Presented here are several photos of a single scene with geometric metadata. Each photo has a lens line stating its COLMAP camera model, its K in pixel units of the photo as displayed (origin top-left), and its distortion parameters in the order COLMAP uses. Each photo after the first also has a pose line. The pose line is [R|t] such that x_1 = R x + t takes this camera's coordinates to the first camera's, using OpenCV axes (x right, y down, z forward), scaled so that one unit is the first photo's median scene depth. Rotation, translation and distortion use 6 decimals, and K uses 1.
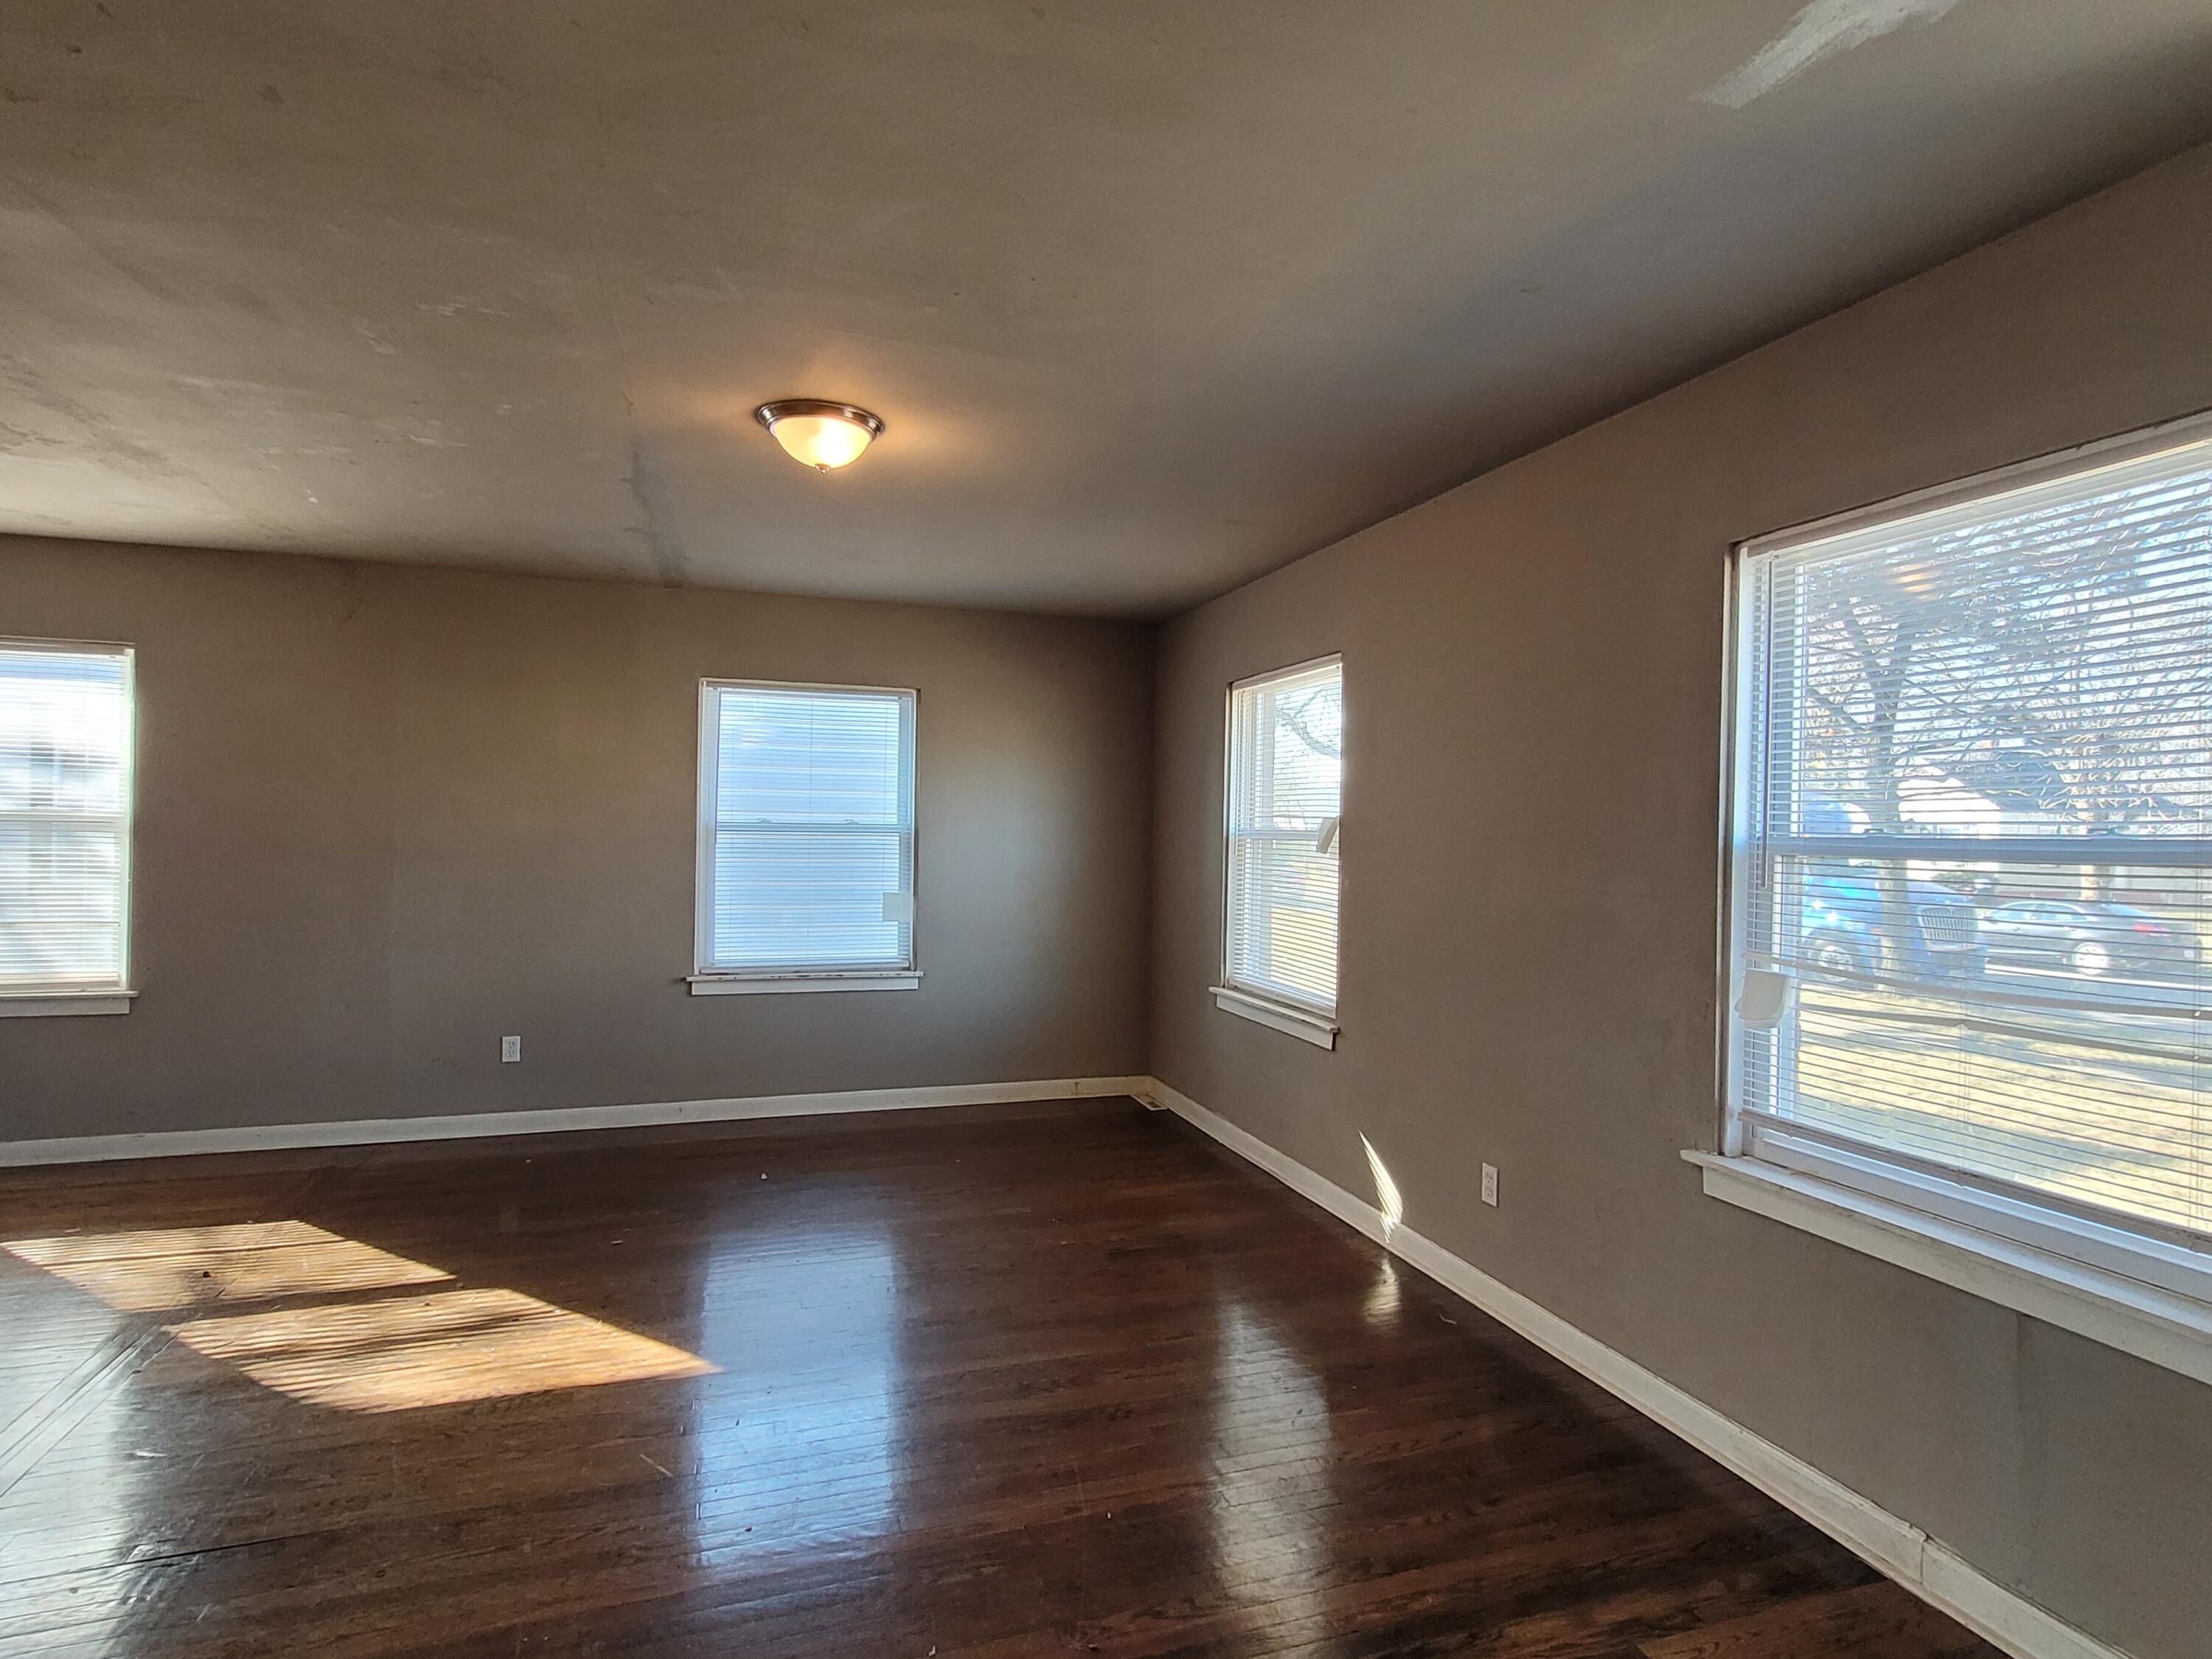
lens RADIAL K [[1137.3, 0, 1111.1], [0, 1137.3, 837.0], [0, 0, 1]] dist [0.002525, 0.001198]
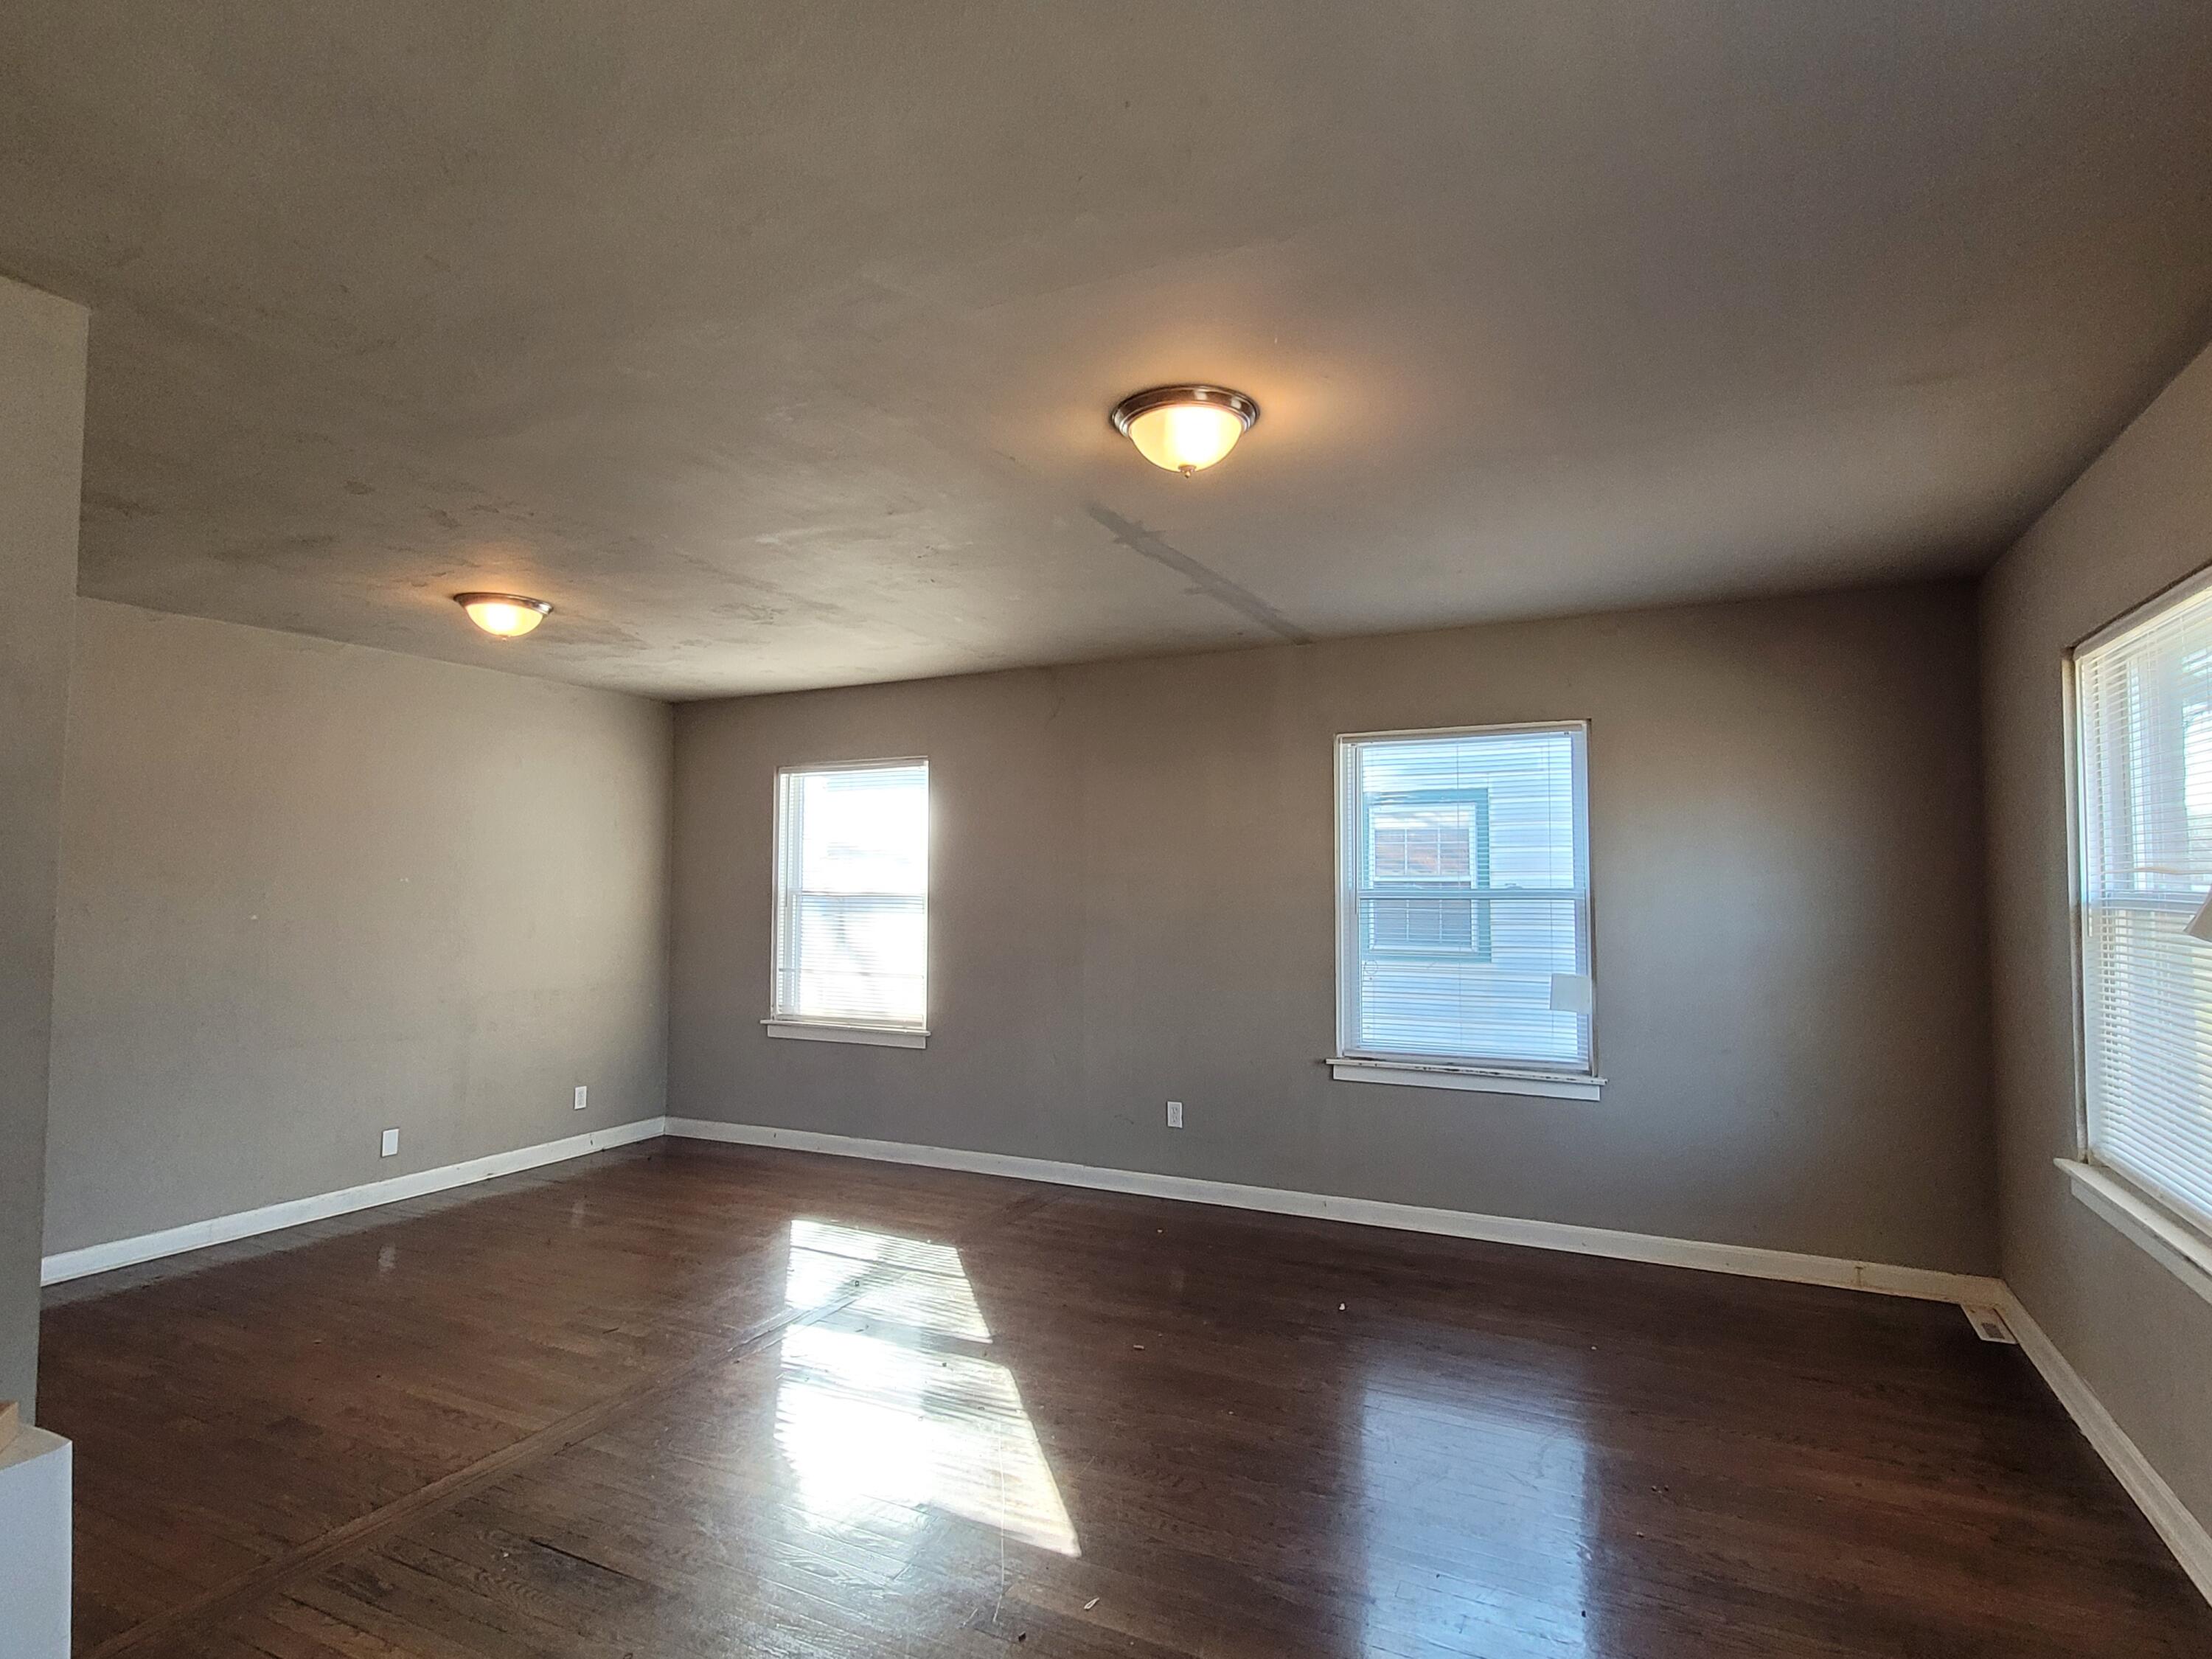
lens RADIAL K [[1137.3, 0, 1107.4], [0, 1137.3, 836.2], [0, 0, 1]] dist [0.002525, 0.001198]
pose [[0.711461, -0.045522, -0.701249, 0.156553], [0.008413, 0.998380, -0.056275, -0.006664], [0.702675, 0.034137, 0.710691, 0.217157]]
